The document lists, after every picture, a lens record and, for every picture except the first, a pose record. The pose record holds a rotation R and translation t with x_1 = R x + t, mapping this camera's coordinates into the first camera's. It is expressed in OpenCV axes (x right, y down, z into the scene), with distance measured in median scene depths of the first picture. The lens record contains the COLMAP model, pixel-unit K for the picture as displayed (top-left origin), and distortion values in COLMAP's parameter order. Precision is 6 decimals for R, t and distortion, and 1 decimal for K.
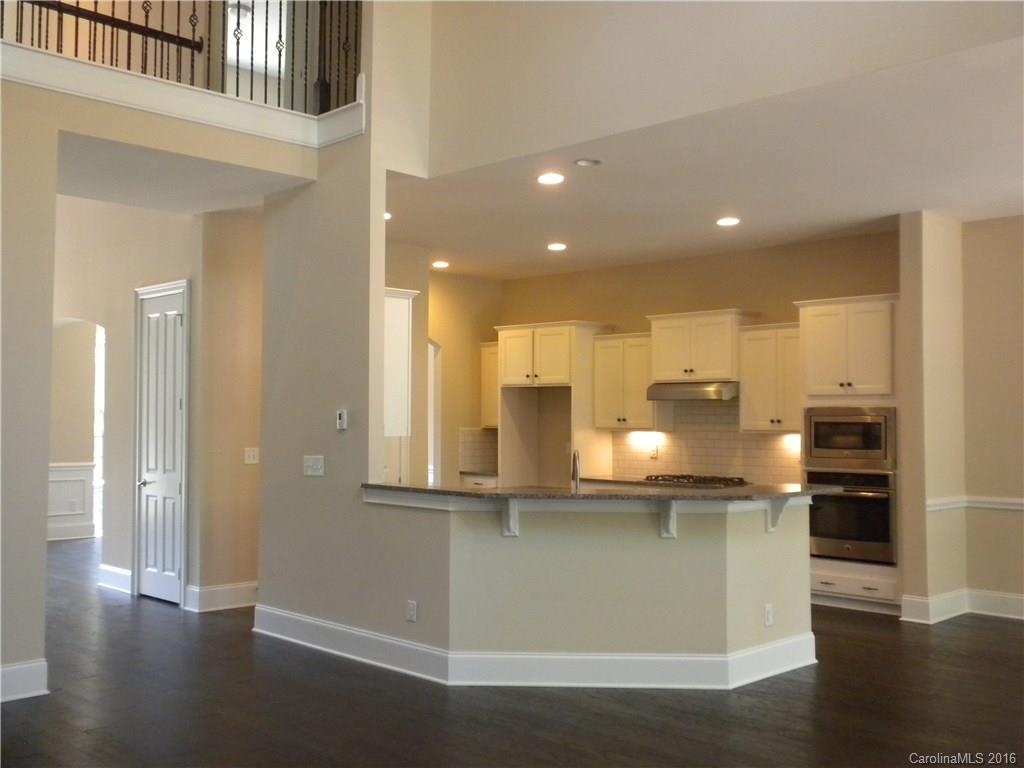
lens RADIAL K [[1055.2, 0, 495.7], [0, 1055.2, 384.4], [0, 0, 1]] dist [0.026374, 0.000578]
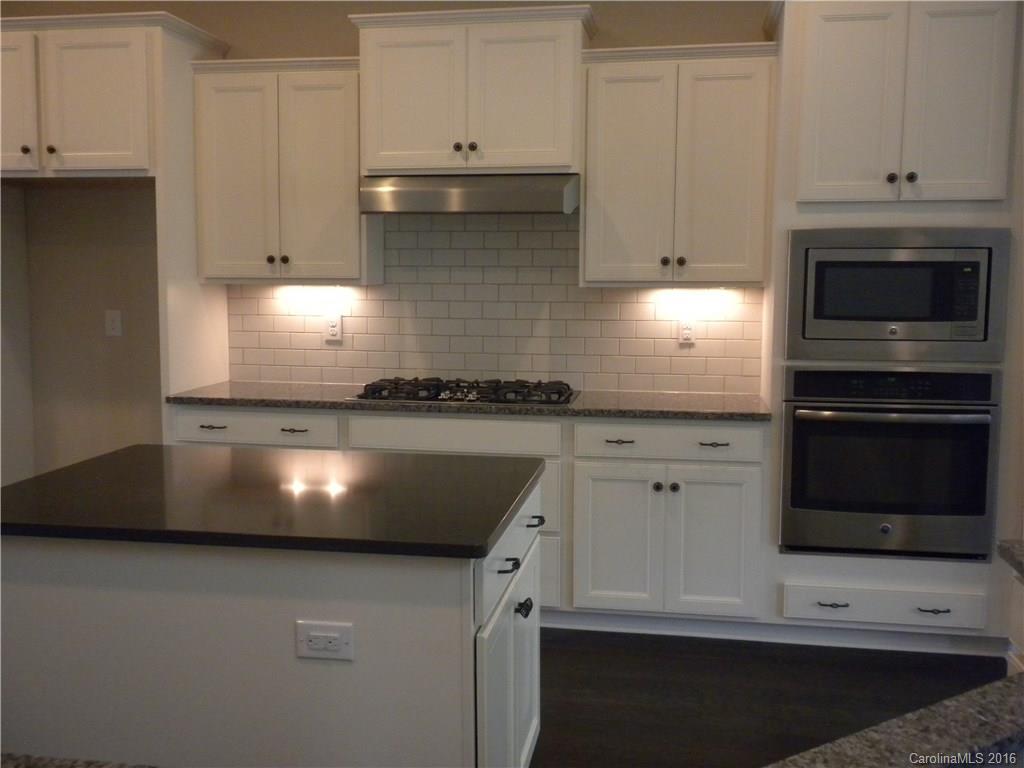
lens RADIAL K [[1090.3, 0, 463.4], [0, 1090.3, 384.1], [0, 0, 1]] dist [0.021966, 0.006803]
pose [[0.826022, -0.059416, 0.560497, -0.091581], [-0.017842, 0.991174, 0.131365, 0.029205], [-0.563355, -0.118511, 0.817671, 0.707770]]
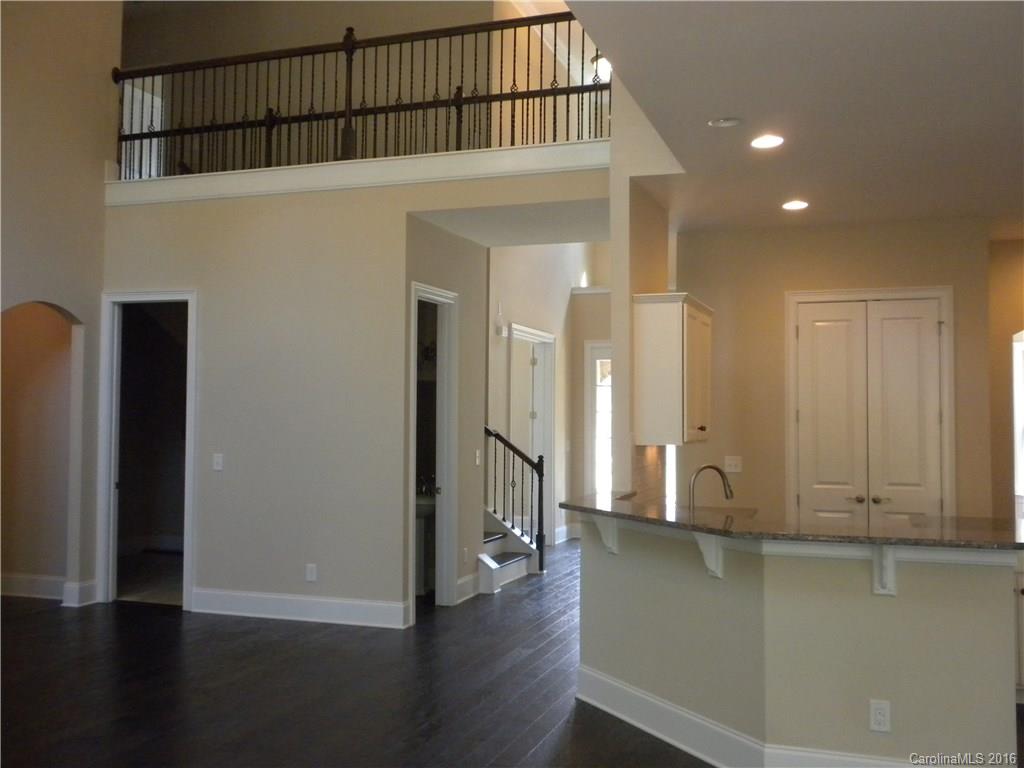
lens RADIAL K [[1055.2, 0, 495.7], [0, 1055.2, 384.4], [0, 0, 1]] dist [0.026374, 0.000578]
pose [[0.438633, -0.031609, -0.898110, 0.576539], [0.023788, 0.999439, -0.023557, 0.010212], [0.898351, -0.011031, 0.439139, 0.354962]]
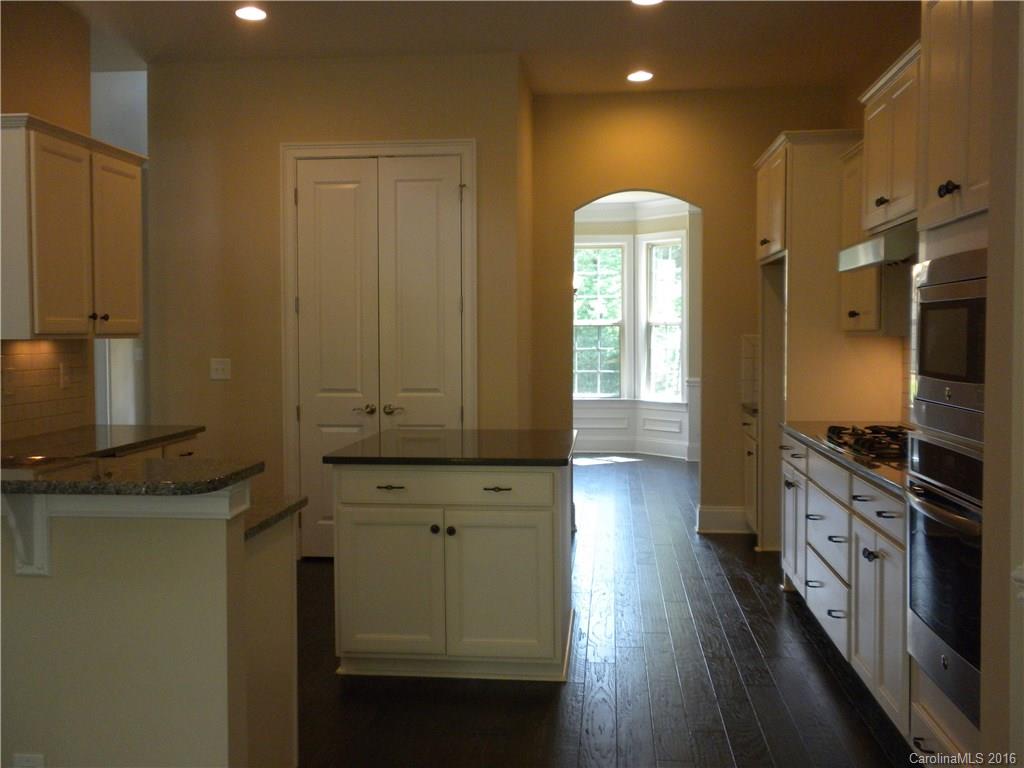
lens RADIAL K [[1055.2, 0, 495.7], [0, 1055.2, 384.4], [0, 0, 1]] dist [0.026374, 0.000578]
pose [[0.626668, 0.030071, -0.778706, 0.503652], [0.028934, 0.997668, 0.061811, 0.037140], [0.778749, -0.061267, 0.624337, 0.671727]]
